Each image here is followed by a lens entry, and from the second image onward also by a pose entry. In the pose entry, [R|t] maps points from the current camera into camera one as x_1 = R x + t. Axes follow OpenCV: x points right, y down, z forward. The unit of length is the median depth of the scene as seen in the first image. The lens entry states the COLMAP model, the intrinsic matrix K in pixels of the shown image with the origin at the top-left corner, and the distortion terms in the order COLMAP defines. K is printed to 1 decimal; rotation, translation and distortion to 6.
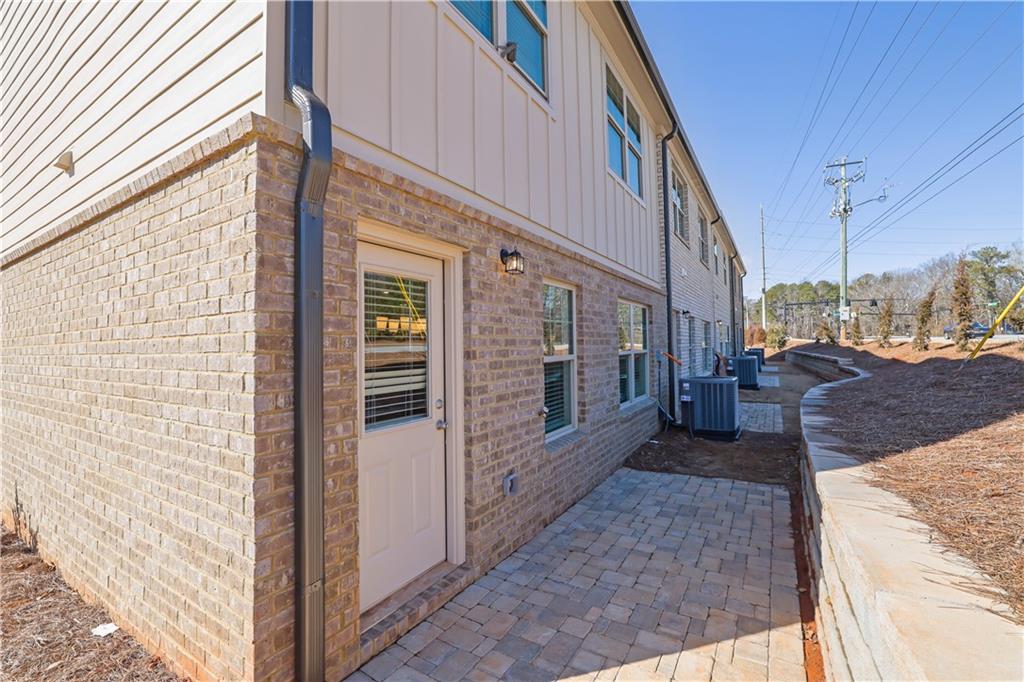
lens RADIAL K [[437.6, 0, 509.8], [0, 437.6, 343.2], [0, 0, 1]] dist [-0.041813, 0.012257]
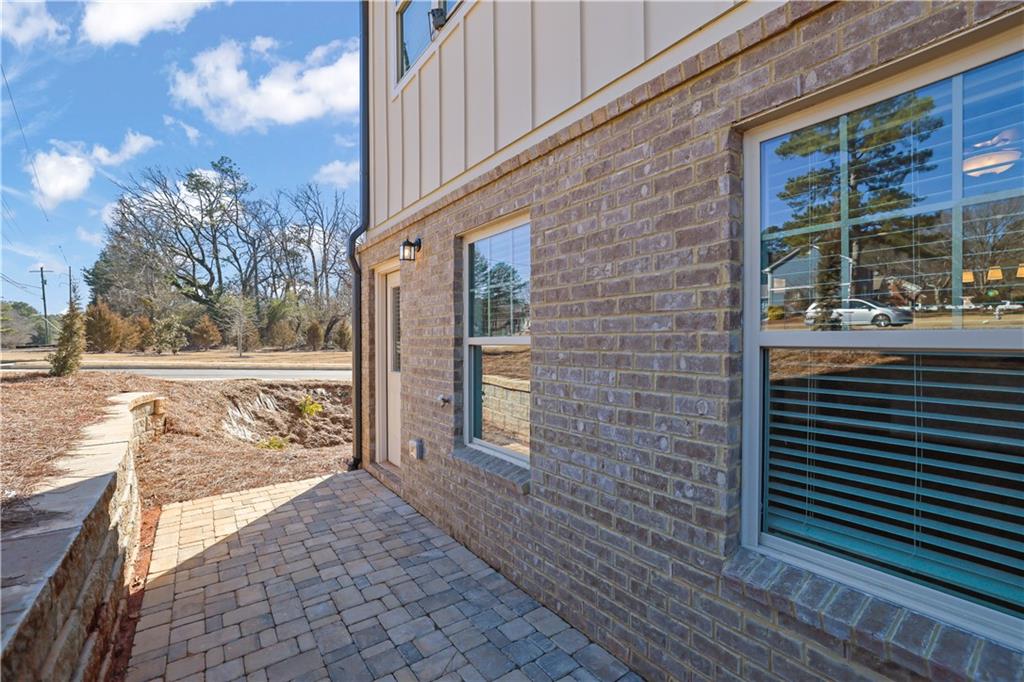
lens RADIAL K [[470.6, 0, 510.4], [0, 470.6, 338.7], [0, 0, 1]] dist [-0.018113, -0.000250]
pose [[-0.418997, 0.032145, -0.907418, 1.007384], [0.040650, 0.999035, 0.016621, 0.028568], [0.907077, -0.029922, -0.419899, 1.768995]]
